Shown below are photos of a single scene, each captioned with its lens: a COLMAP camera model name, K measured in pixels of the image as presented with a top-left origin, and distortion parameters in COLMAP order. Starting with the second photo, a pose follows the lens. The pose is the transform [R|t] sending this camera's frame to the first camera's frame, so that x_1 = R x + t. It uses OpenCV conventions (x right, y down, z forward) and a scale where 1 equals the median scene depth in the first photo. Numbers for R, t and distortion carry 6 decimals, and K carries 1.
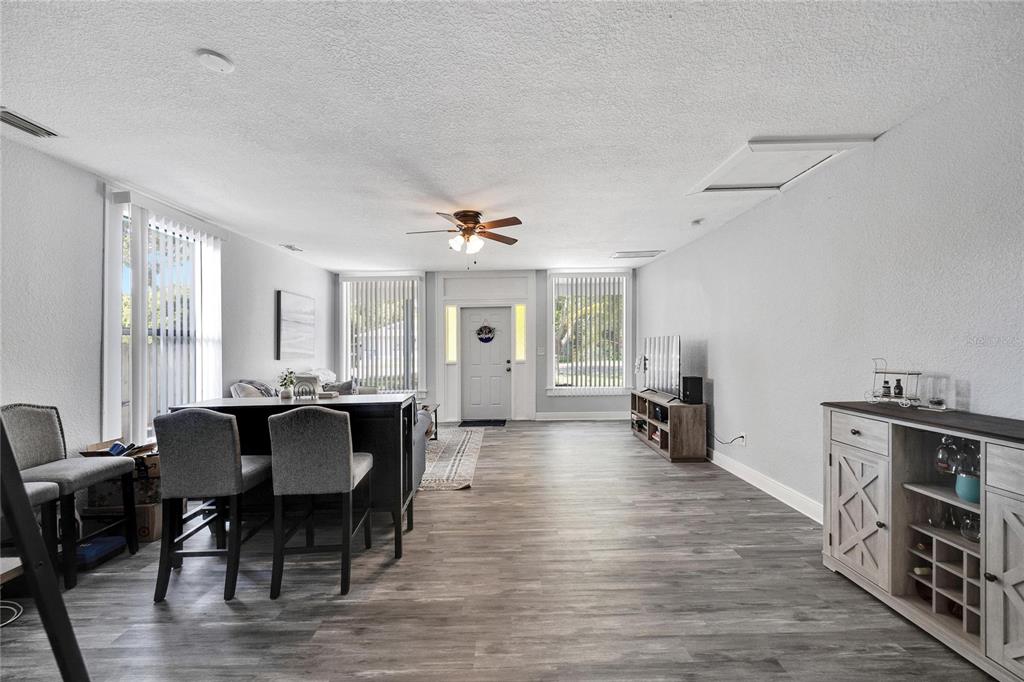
lens RADIAL K [[392.8, 0, 514.3], [0, 392.8, 345.1], [0, 0, 1]] dist [-0.000815, -0.000043]
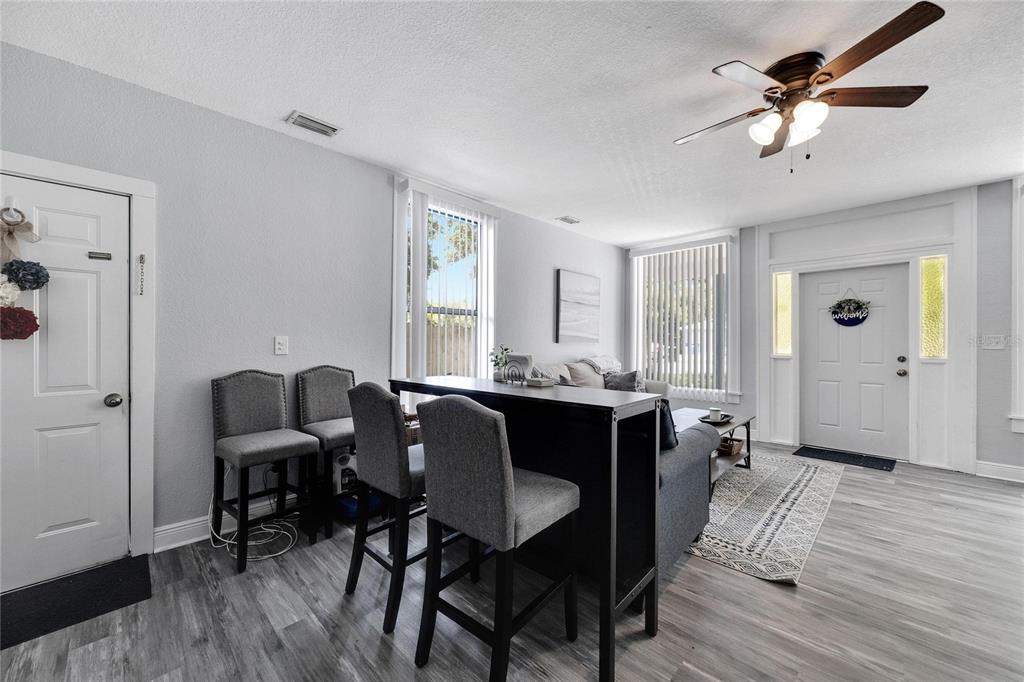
lens RADIAL K [[394.0, 0, 505.7], [0, 394.0, 339.8], [0, 0, 1]] dist [0.001383, 0.000121]
pose [[0.695968, 0.014306, -0.717931, -0.006141], [-0.014260, 0.999880, 0.006100, 0.029822], [0.717931, 0.005992, 0.696088, 0.295937]]
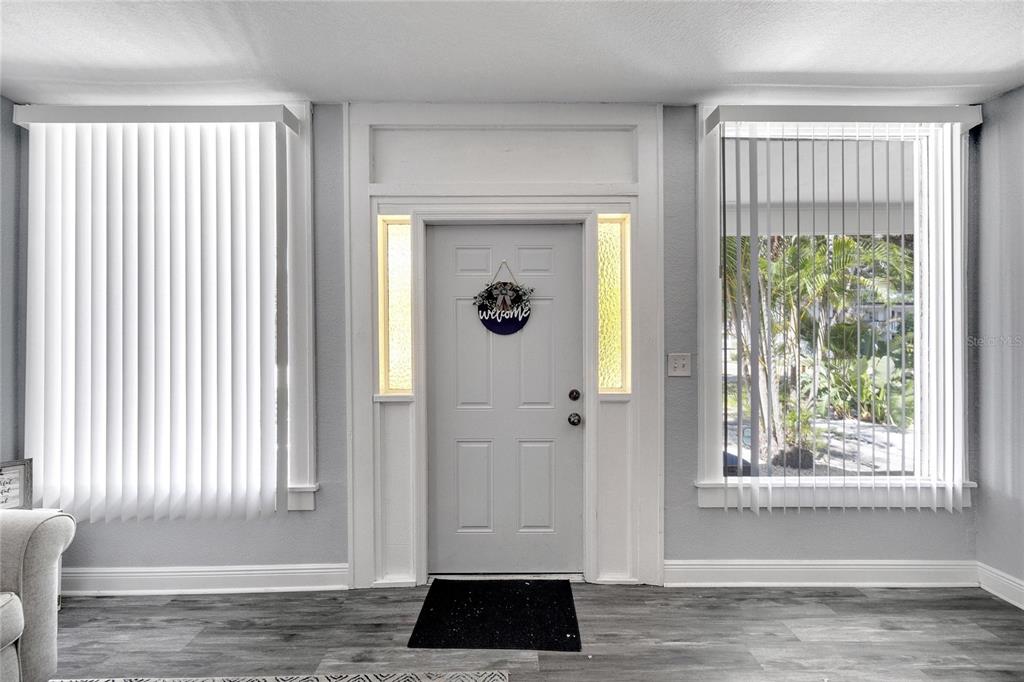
lens RADIAL K [[408.2, 0, 513.6], [0, 408.2, 345.8], [0, 0, 1]] dist [-0.002213, -0.000040]
pose [[0.999901, 0.012035, 0.007345, -0.107348], [-0.012088, 0.999900, 0.007308, -0.000055], [-0.007256, -0.007397, 0.999946, 1.066435]]
